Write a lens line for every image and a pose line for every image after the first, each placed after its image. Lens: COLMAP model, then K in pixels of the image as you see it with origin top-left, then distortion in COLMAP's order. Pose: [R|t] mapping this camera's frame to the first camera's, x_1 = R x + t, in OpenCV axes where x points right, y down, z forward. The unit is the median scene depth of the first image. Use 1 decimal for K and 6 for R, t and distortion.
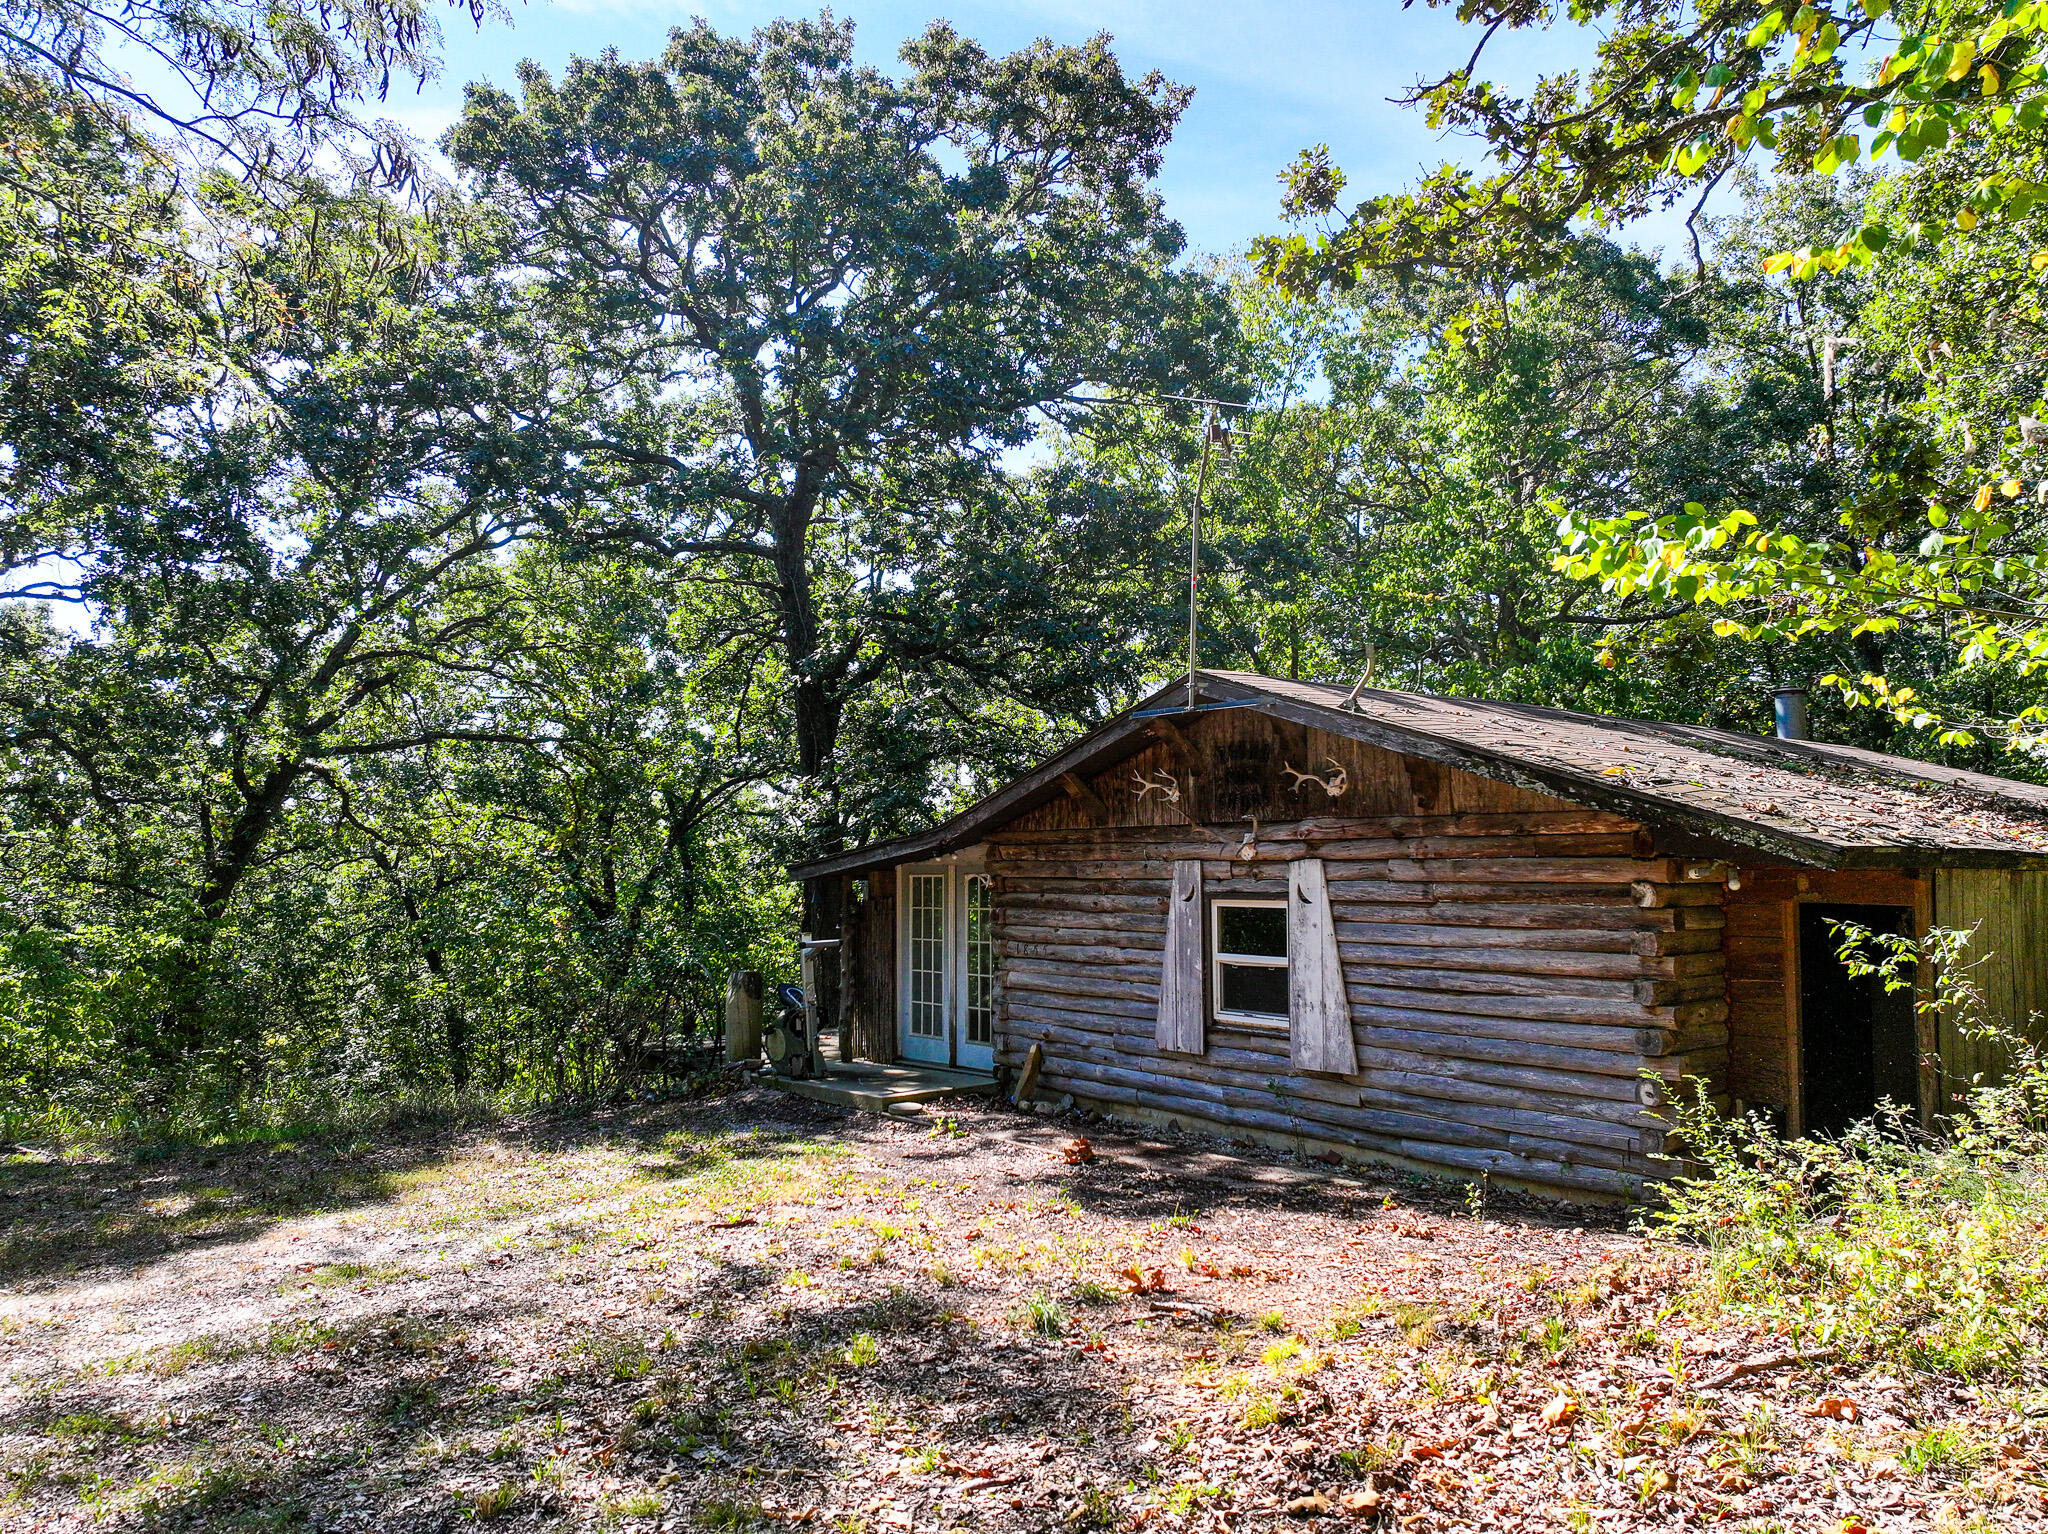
lens RADIAL K [[1429.6, 0, 1023.8], [0, 1429.6, 765.8], [0, 0, 1]] dist [-0.000835, 0.016118]
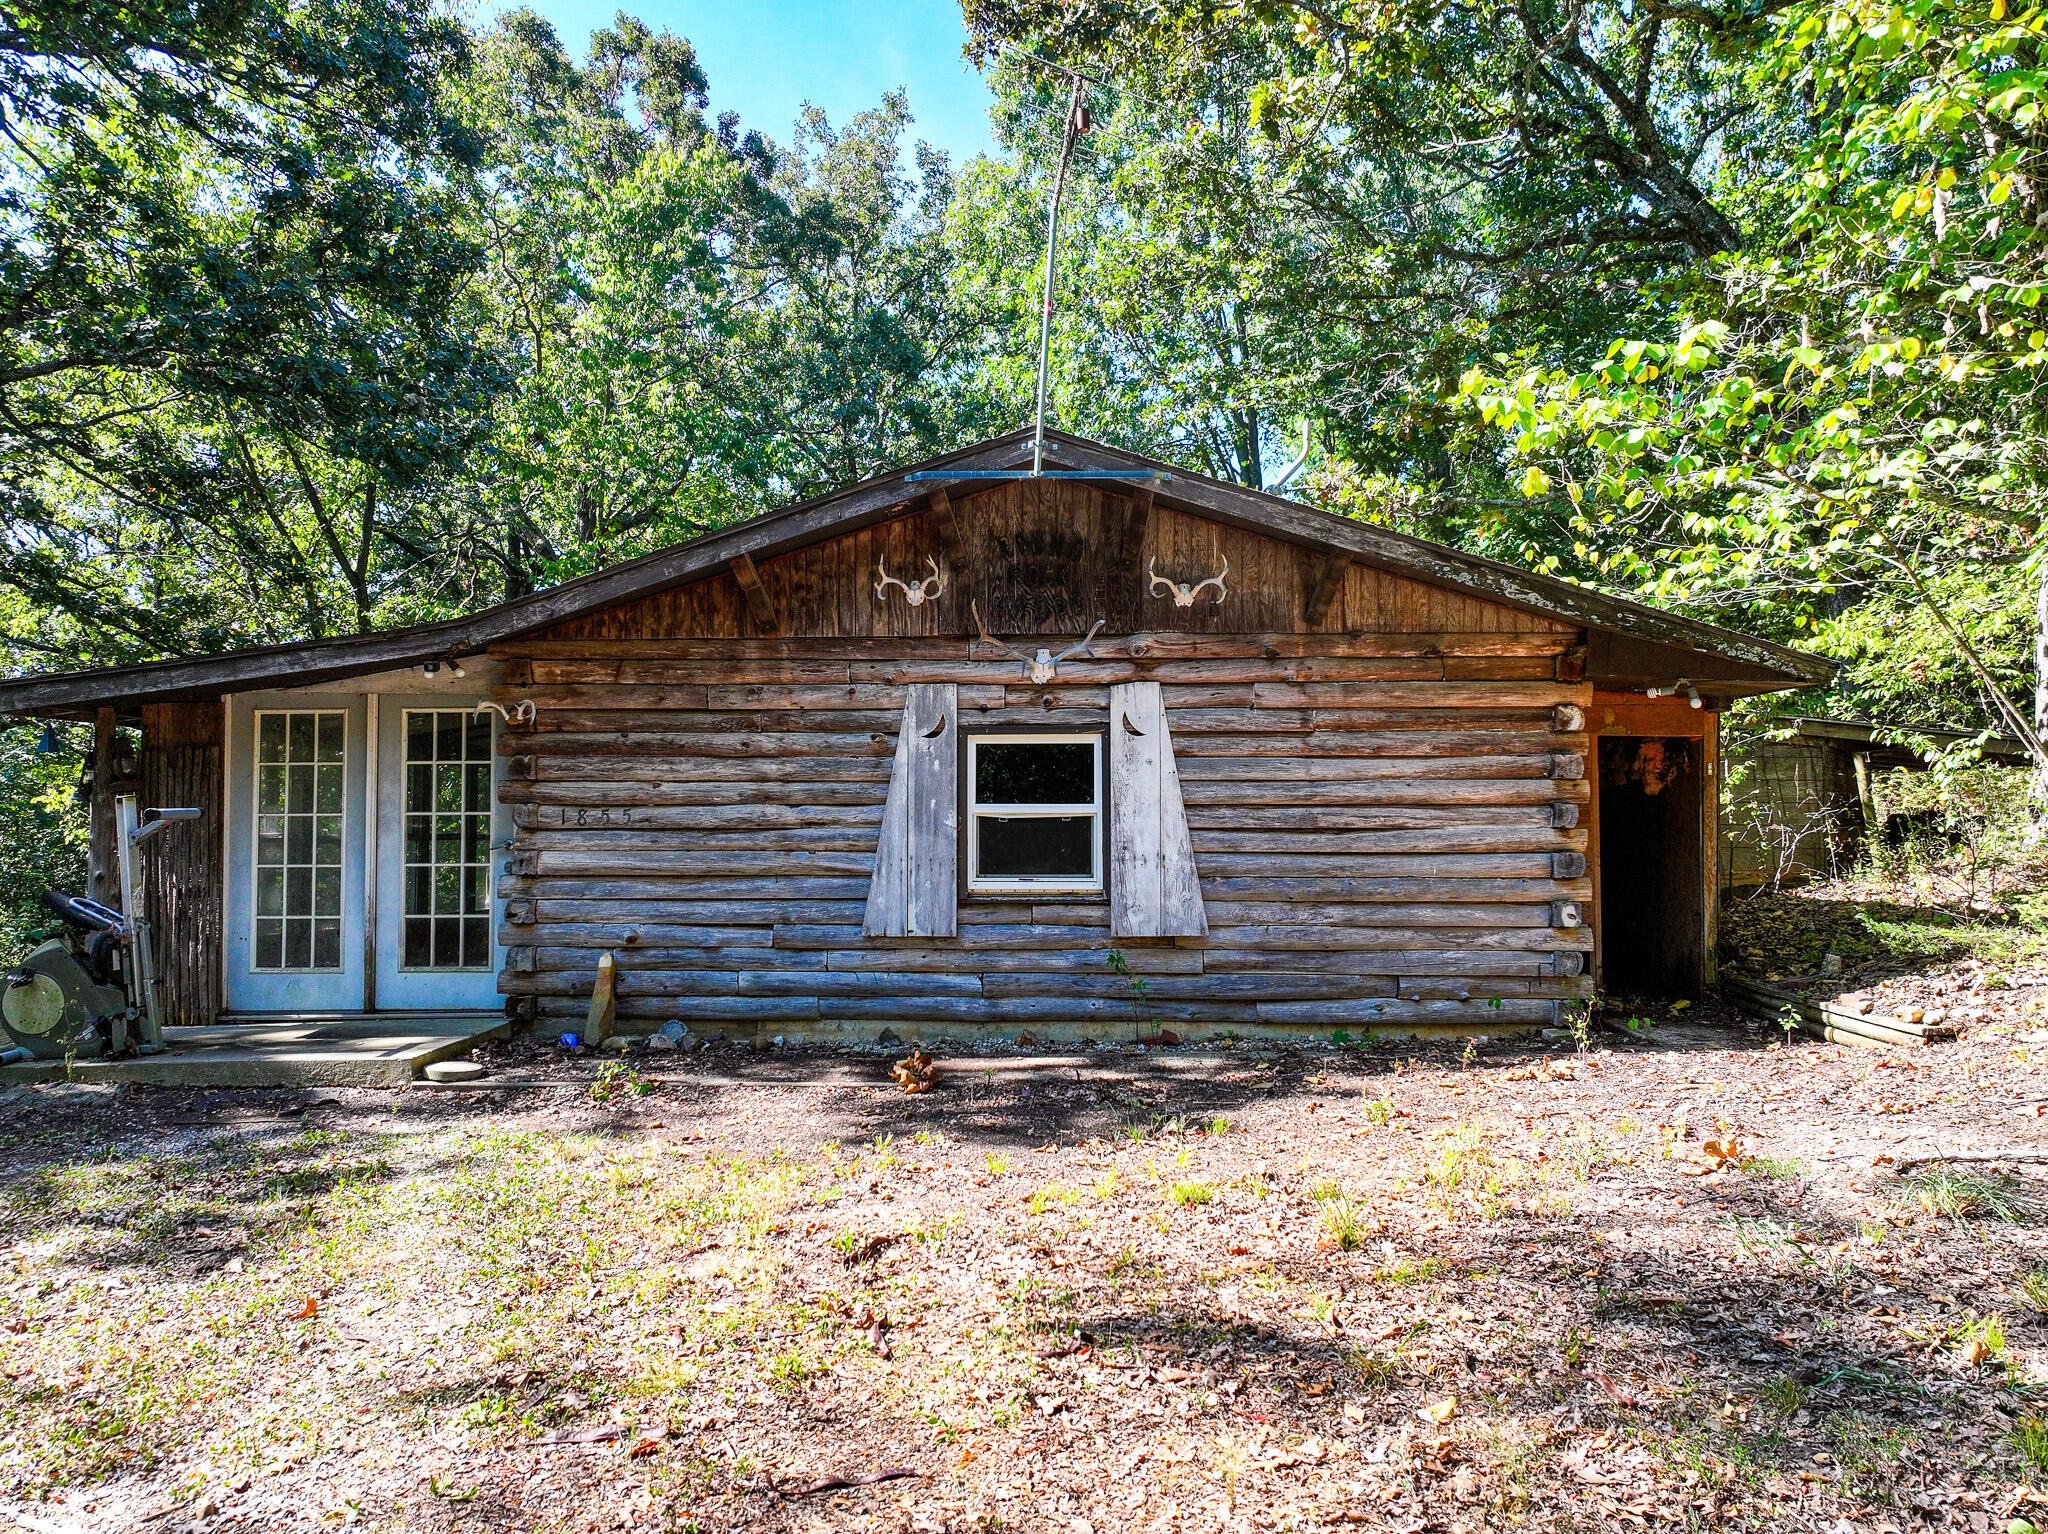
lens RADIAL K [[1429.6, 0, 1024.7], [0, 1429.6, 774.8], [0, 0, 1]] dist [-0.000835, 0.016118]
pose [[0.662467, 0.022219, 0.748762, -0.453183], [-0.054244, 0.998359, 0.018366, 0.106129], [-0.747125, -0.052782, 0.662585, 0.499946]]
